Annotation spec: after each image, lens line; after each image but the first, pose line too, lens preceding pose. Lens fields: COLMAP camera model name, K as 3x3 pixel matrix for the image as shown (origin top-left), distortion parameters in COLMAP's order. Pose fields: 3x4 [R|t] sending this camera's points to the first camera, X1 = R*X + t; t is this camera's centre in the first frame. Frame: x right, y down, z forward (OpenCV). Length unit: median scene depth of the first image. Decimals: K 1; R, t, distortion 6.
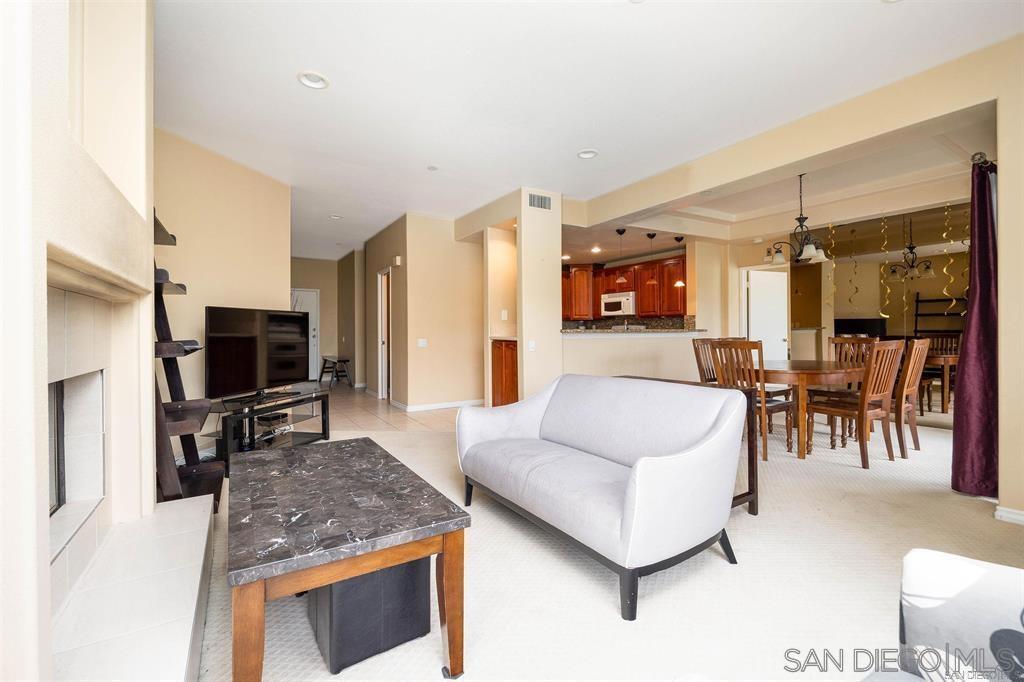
lens RADIAL K [[447.4, 0, 512.2], [0, 447.4, 335.0], [0, 0, 1]] dist [-0.000228, 0.000000]
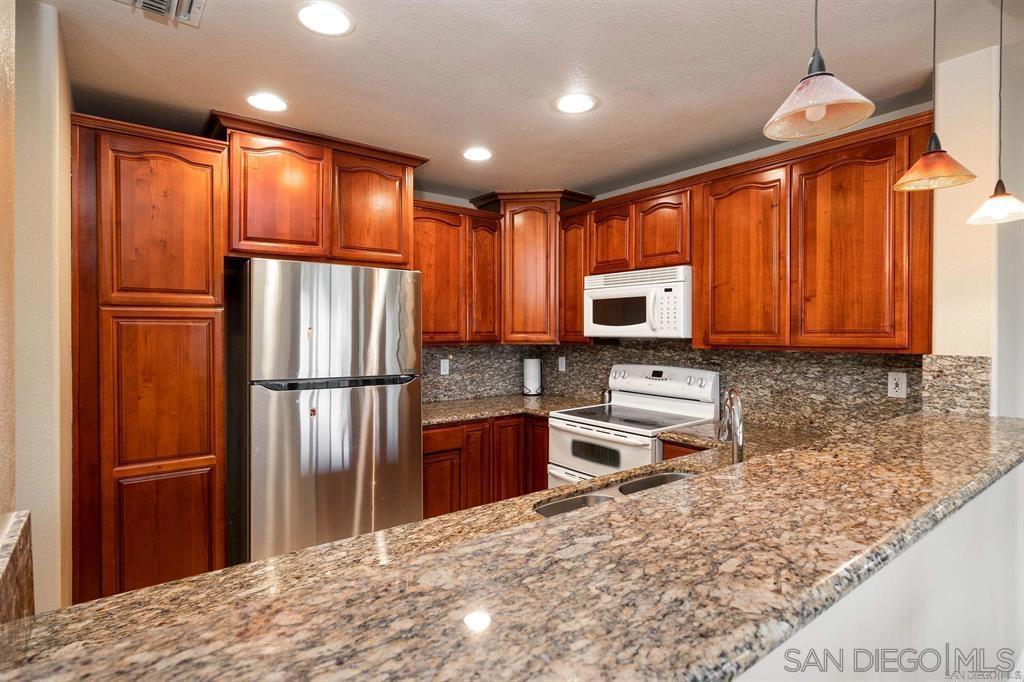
lens RADIAL K [[527.9, 0, 512.4], [0, 527.9, 338.1], [0, 0, 1]] dist [-0.000148, -0.000036]
pose [[0.995591, 0.007335, 0.093517, 0.106545], [-0.007759, 0.999961, 0.004170, -0.043755], [-0.093483, -0.004877, 0.995609, 0.602575]]
